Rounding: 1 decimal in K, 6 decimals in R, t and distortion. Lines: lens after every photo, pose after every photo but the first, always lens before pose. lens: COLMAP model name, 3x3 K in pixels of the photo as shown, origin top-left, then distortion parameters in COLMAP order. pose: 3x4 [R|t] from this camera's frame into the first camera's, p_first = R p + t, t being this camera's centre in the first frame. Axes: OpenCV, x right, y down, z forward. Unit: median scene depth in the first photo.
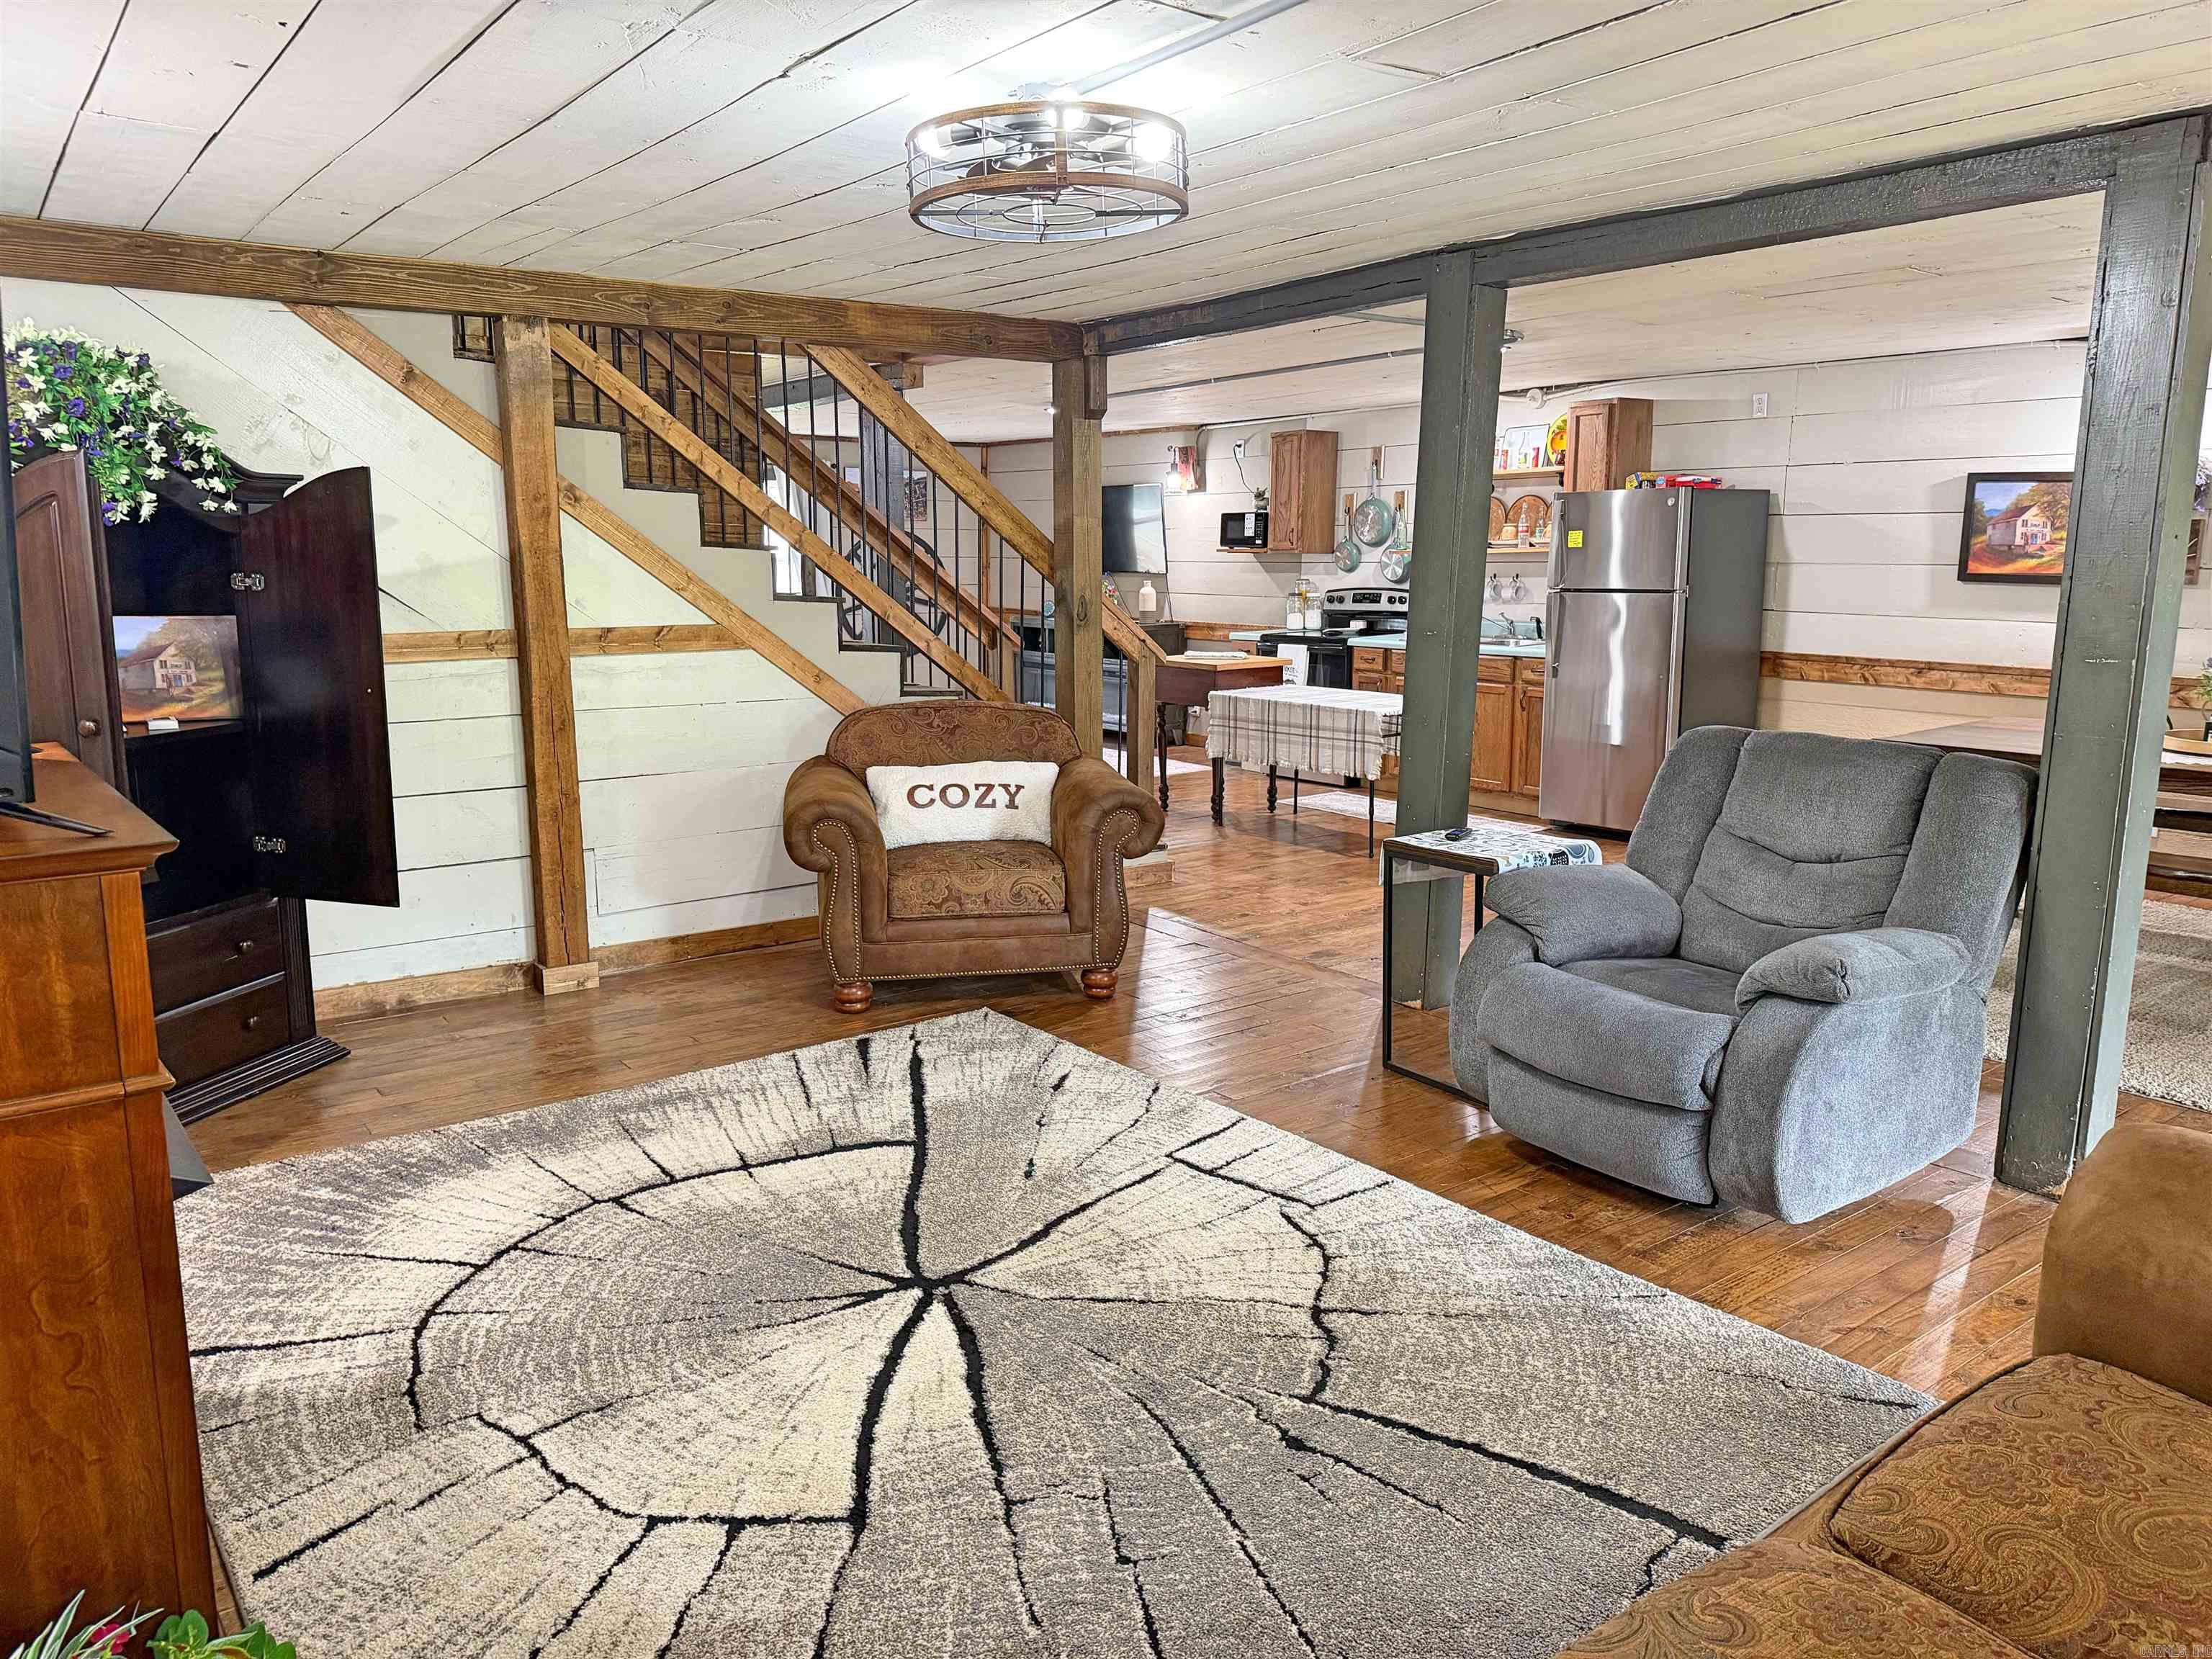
lens RADIAL K [[1539.5, 0, 1116.7], [0, 1539.5, 799.0], [0, 0, 1]] dist [0.074691, -0.095733]
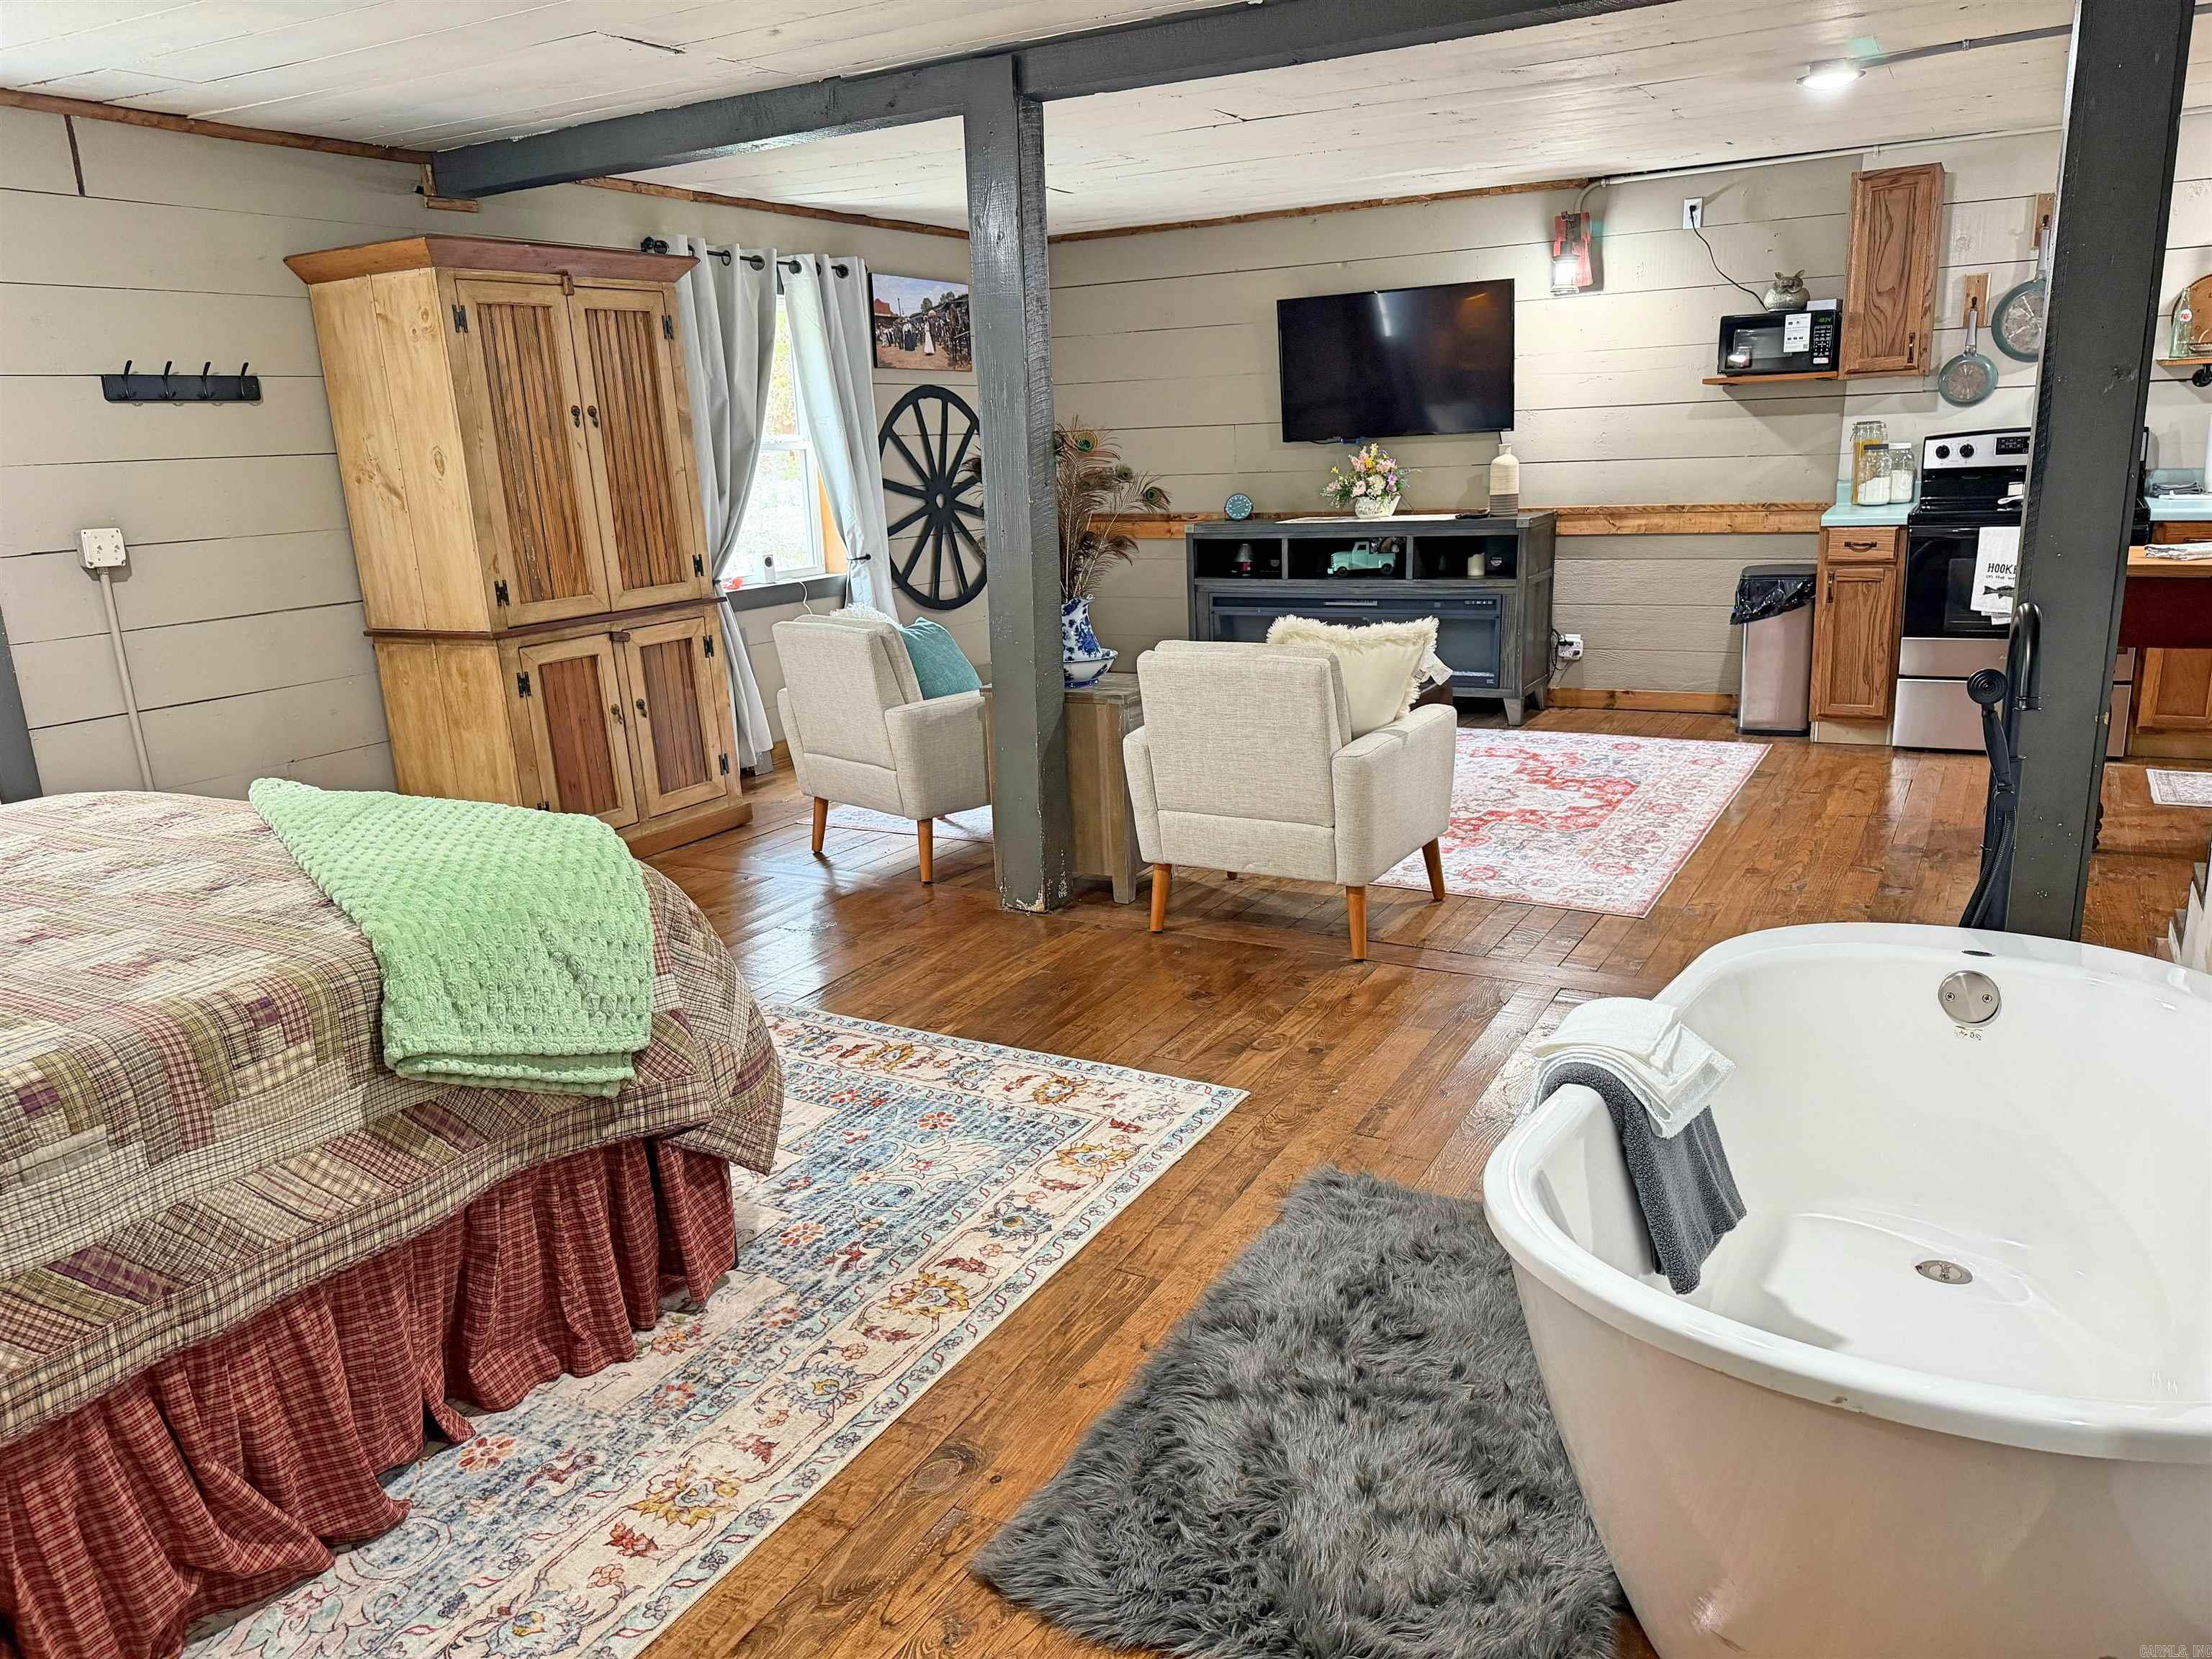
lens RADIAL K [[1539.5, 0, 1115.8], [0, 1539.5, 881.4], [0, 0, 1]] dist [0.074691, -0.095733]
pose [[0.909598, -0.157110, 0.384640, -0.429304], [0.108899, 0.983537, 0.144211, -0.084434], [-0.400965, -0.089288, 0.911732, 0.534923]]
